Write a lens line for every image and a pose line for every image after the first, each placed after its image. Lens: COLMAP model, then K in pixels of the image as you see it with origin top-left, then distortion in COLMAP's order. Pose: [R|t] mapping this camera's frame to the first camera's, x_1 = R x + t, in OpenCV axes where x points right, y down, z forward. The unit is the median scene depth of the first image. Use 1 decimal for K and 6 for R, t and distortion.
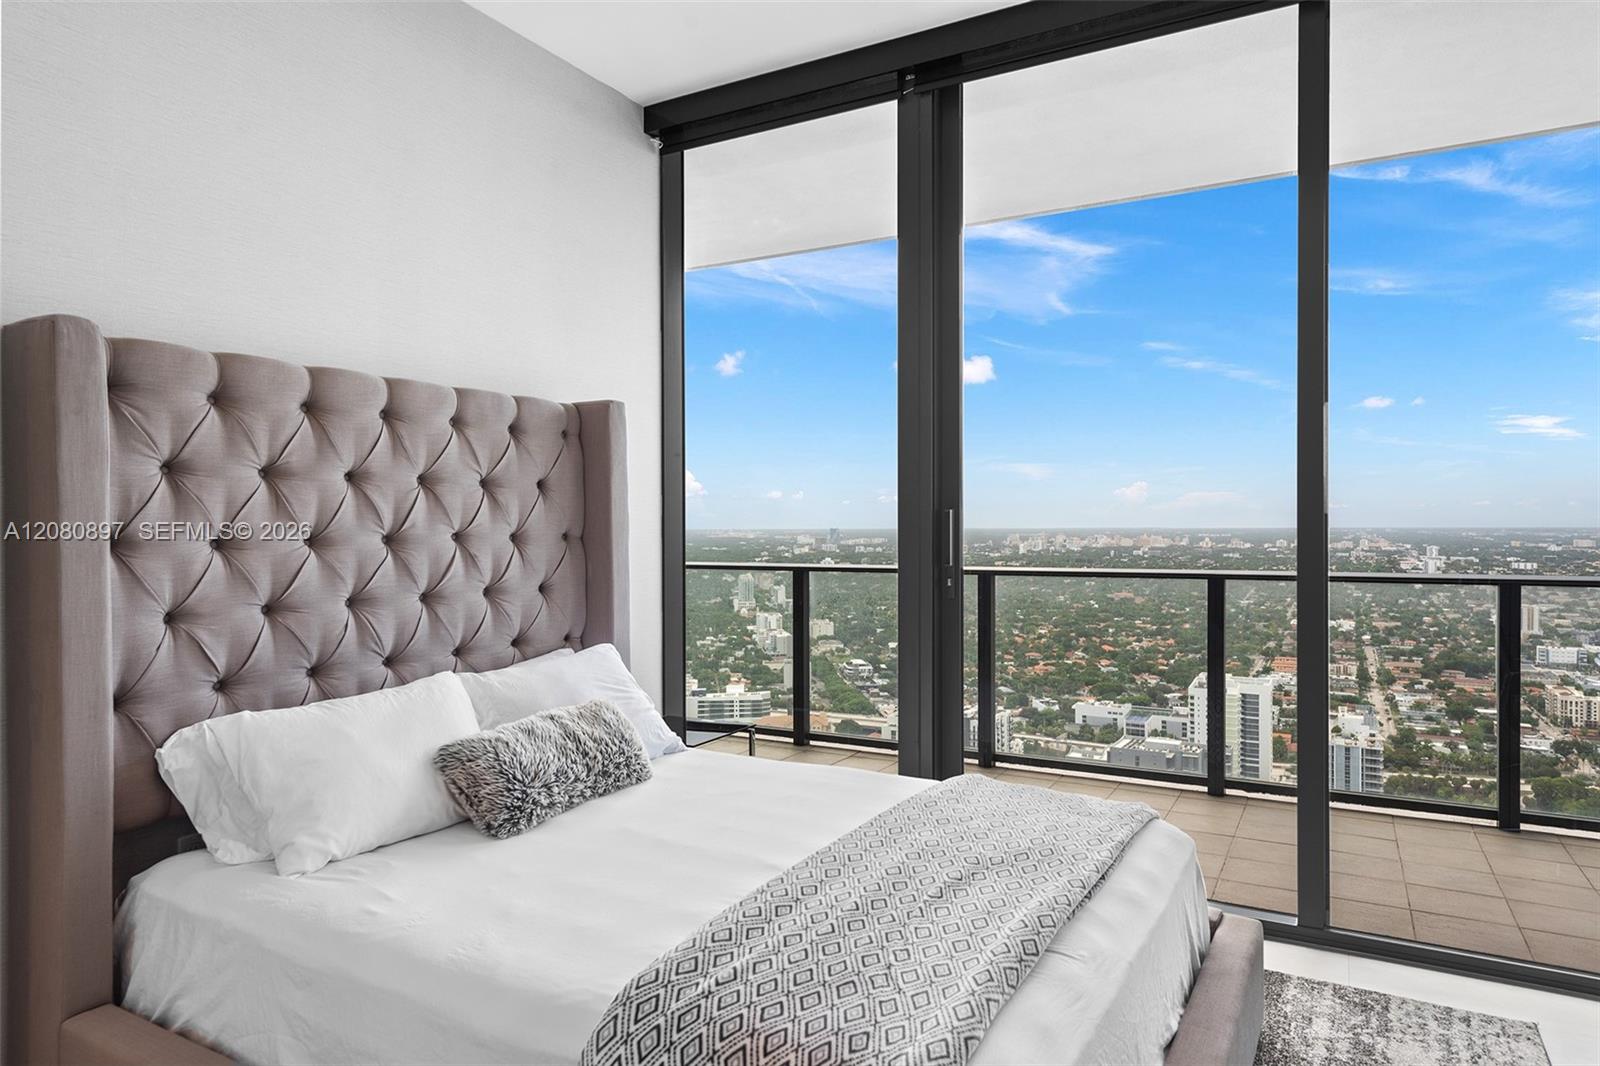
lens RADIAL K [[960.7, 0, 805.6], [0, 960.7, 528.1], [0, 0, 1]] dist [0.021876, -0.014264]
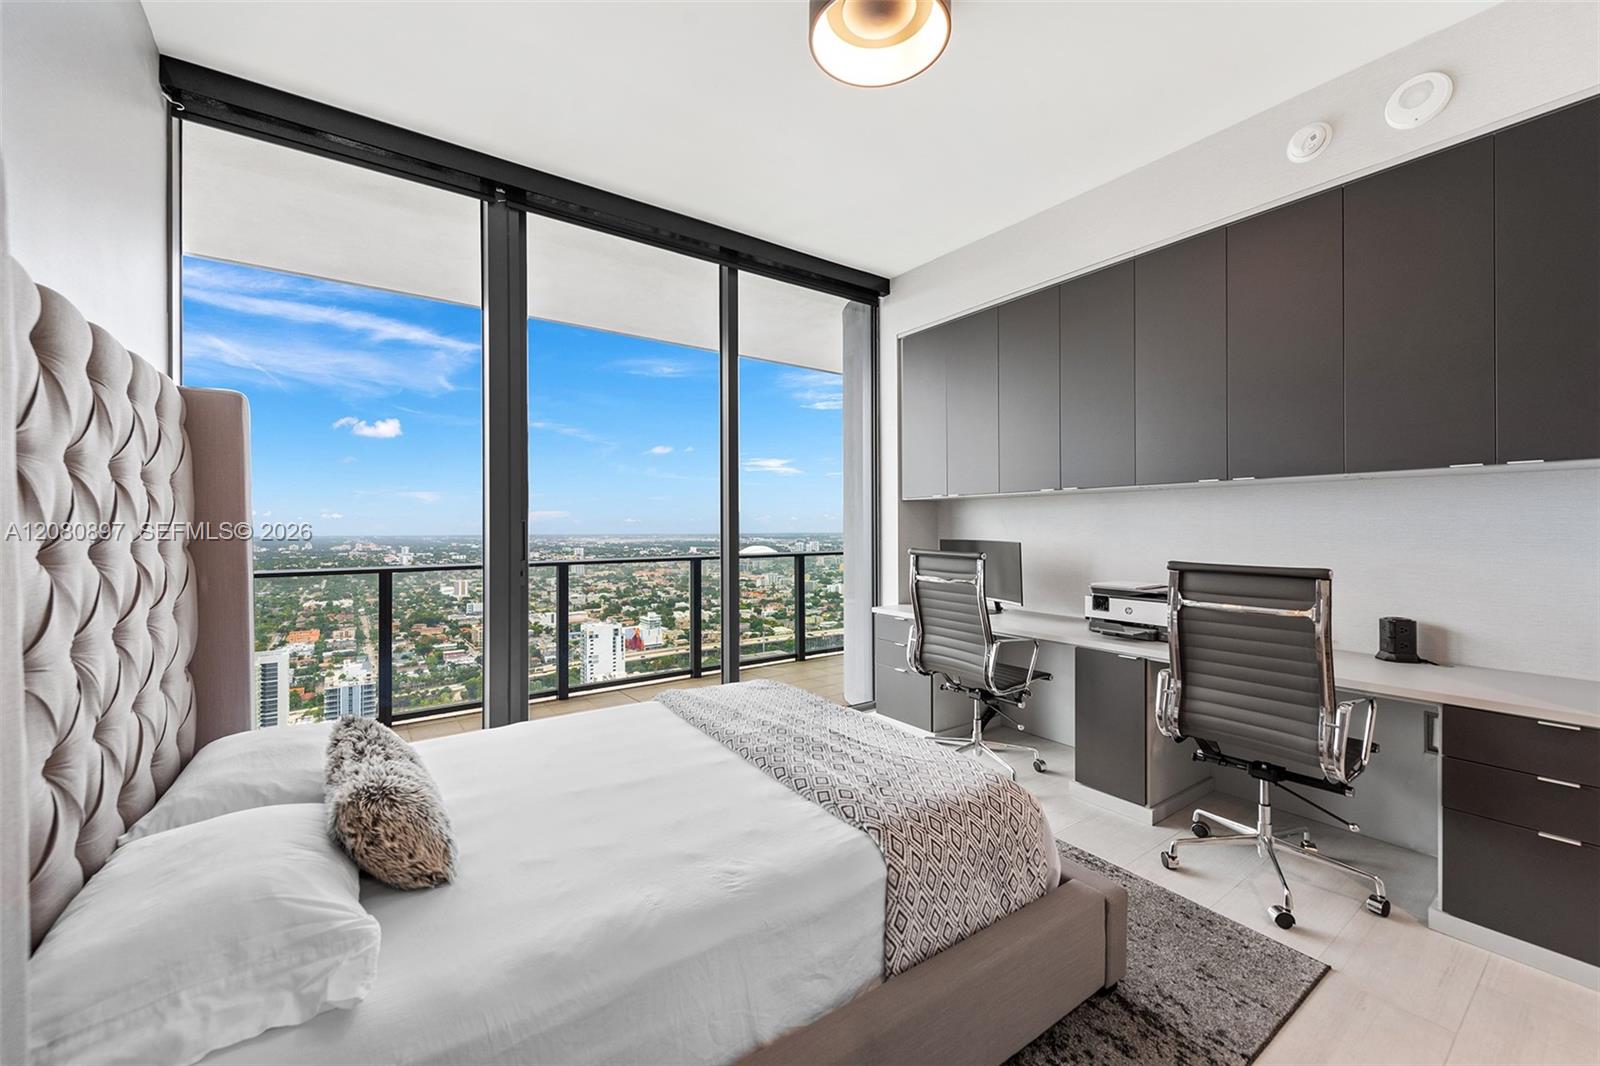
lens RADIAL K [[626.0, 0, 786.3], [0, 626.0, 519.9], [0, 0, 1]] dist [0.007538, -0.001484]
pose [[0.432176, 0.016229, 0.901643, -0.496203], [0.005998, 0.999764, -0.020870, 0.002420], [-0.901769, 0.014428, 0.431977, 0.287633]]
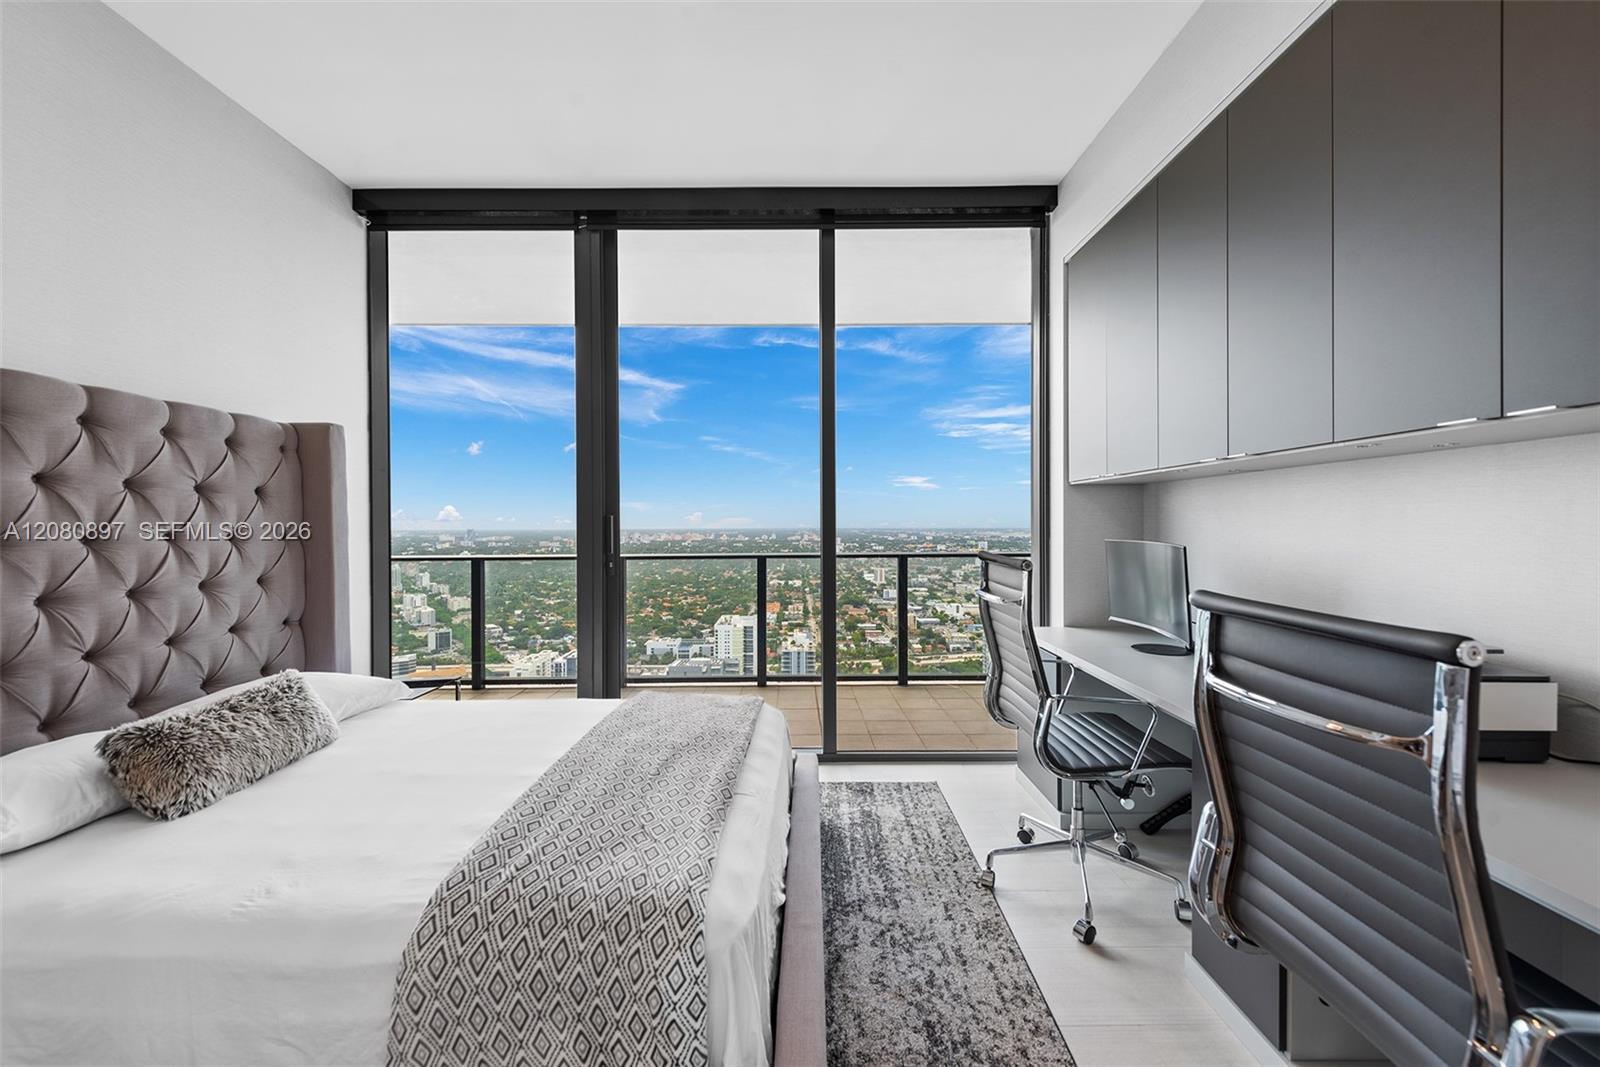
lens RADIAL K [[626.0, 0, 794.4], [0, 626.0, 527.0], [0, 0, 1]] dist [0.007538, -0.001484]
pose [[0.874806, -0.000595, 0.484473, -0.074237], [0.001726, 0.999997, -0.001887, 0.000306], [-0.484470, 0.002487, 0.874804, 0.022275]]
